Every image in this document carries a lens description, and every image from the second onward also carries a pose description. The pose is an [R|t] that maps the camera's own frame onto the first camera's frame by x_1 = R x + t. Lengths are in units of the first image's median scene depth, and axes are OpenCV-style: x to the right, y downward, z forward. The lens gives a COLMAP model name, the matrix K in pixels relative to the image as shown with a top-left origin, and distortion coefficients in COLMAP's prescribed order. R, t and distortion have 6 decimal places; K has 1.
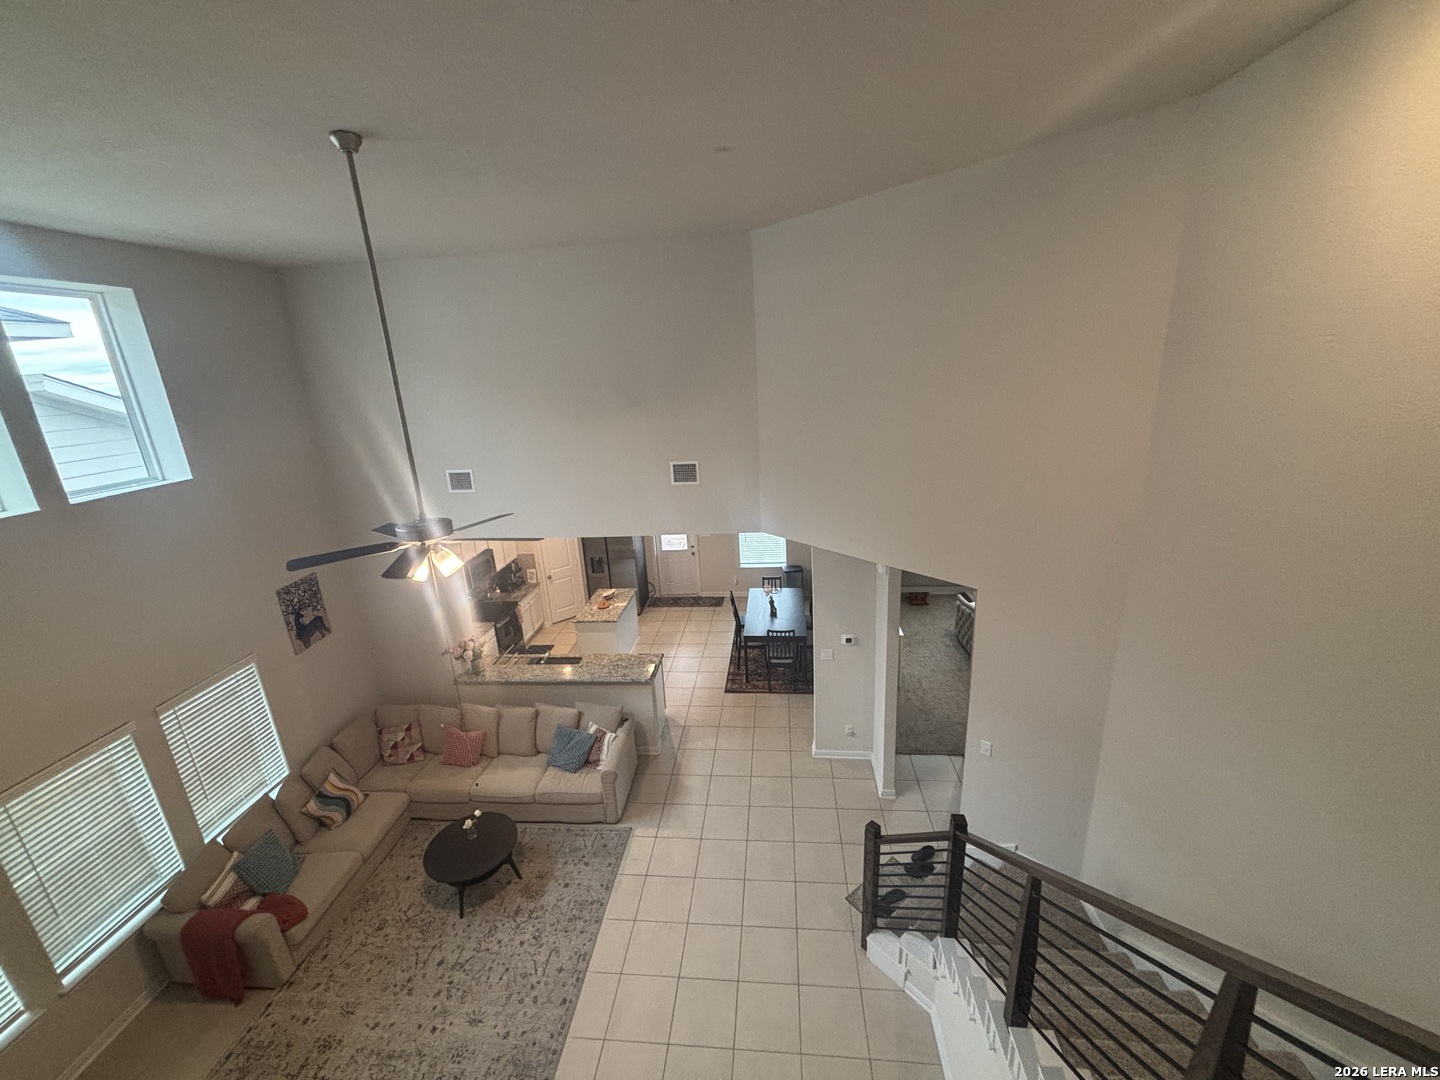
lens RADIAL K [[583.6, 0, 719.9], [0, 583.6, 534.5], [0, 0, 1]] dist [0.003087, 0.000827]
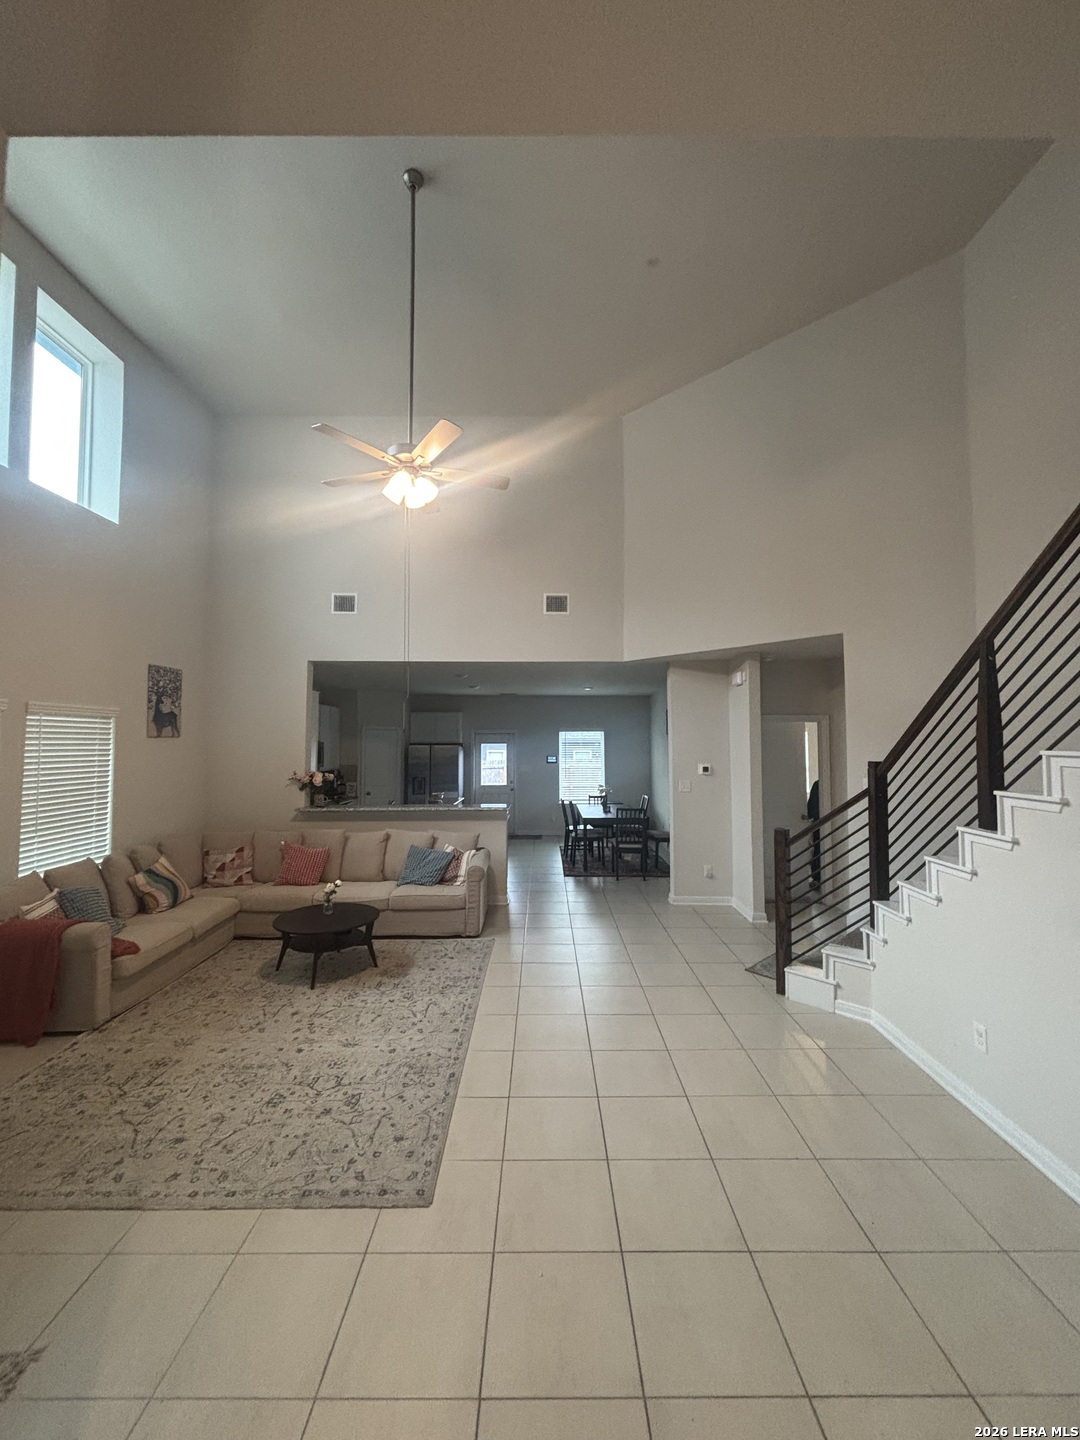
lens RADIAL K [[583.6, 0, 545.7], [0, 583.6, 716.7], [0, 0, 1]] dist [0.003087, 0.000827]
pose [[0.993299, 0.058107, 0.099906, -0.186642], [-0.020964, 0.940667, -0.338682, 0.492636], [-0.113658, 0.334318, 0.935582, 0.032898]]
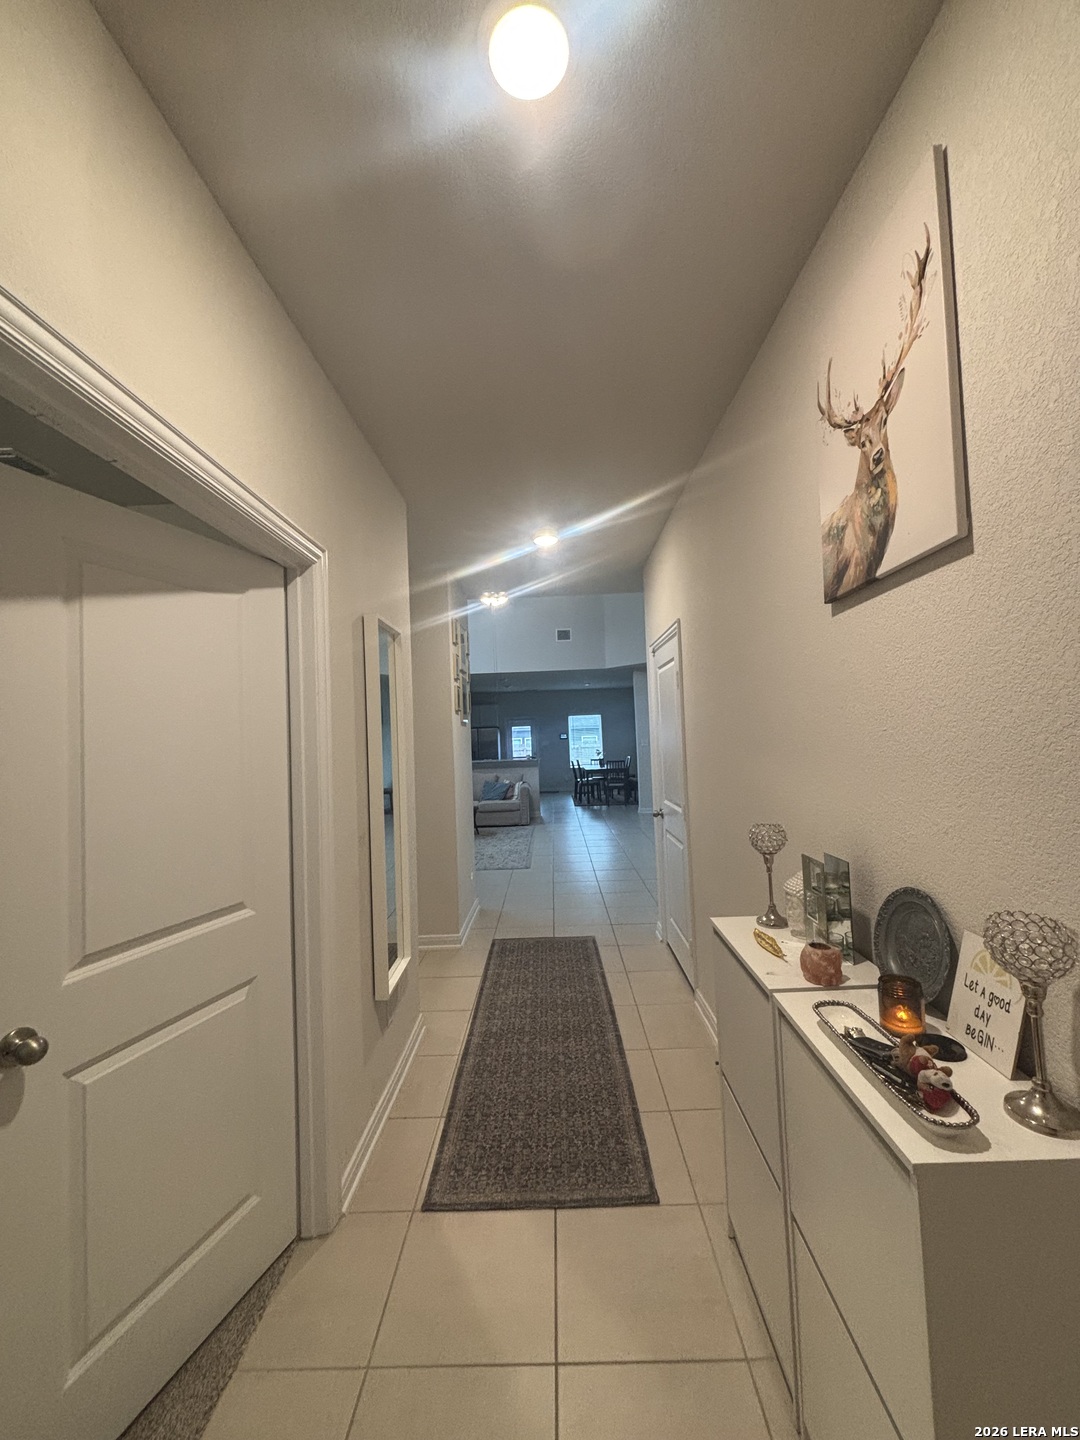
lens RADIAL K [[583.6, 0, 545.7], [0, 583.6, 716.7], [0, 0, 1]] dist [0.003087, 0.000827]
pose [[0.996523, 0.011724, 0.082486, -0.271867], [0.016369, 0.943202, -0.331817, 0.777027], [-0.081691, 0.332014, 0.939730, -0.673010]]
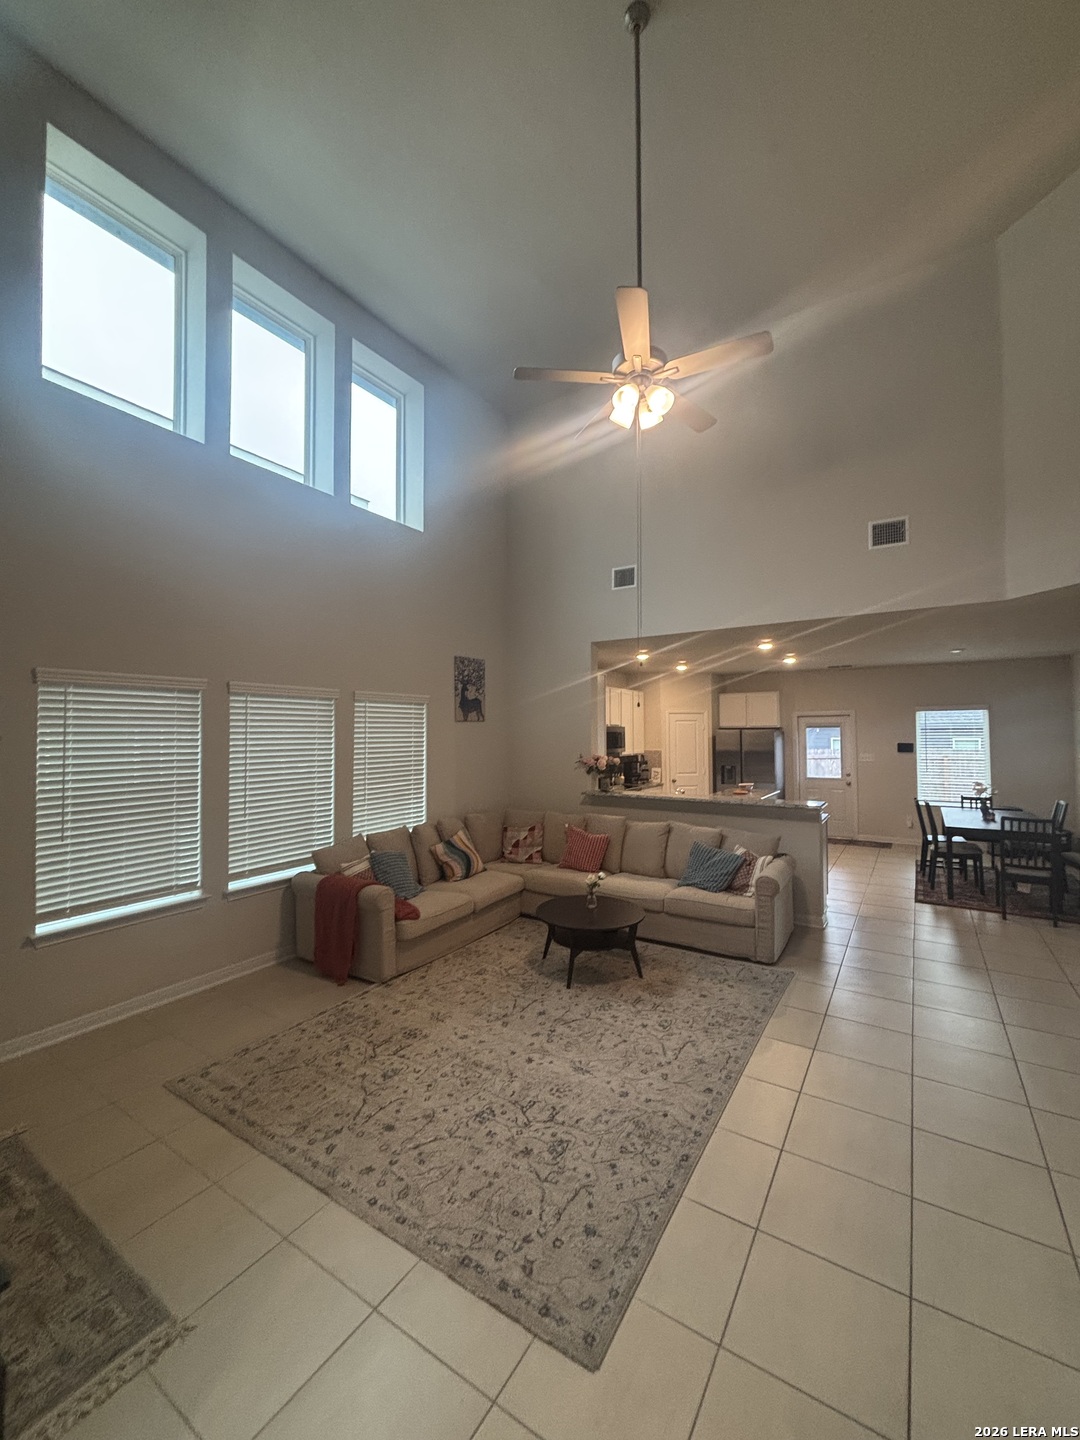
lens RADIAL K [[583.6, 0, 545.7], [0, 583.6, 716.7], [0, 0, 1]] dist [0.003087, 0.000827]
pose [[0.891353, 0.036352, -0.451849, -0.112612], [-0.173020, 0.948599, -0.264997, 0.456865], [0.418990, 0.314385, 0.851827, 0.180995]]
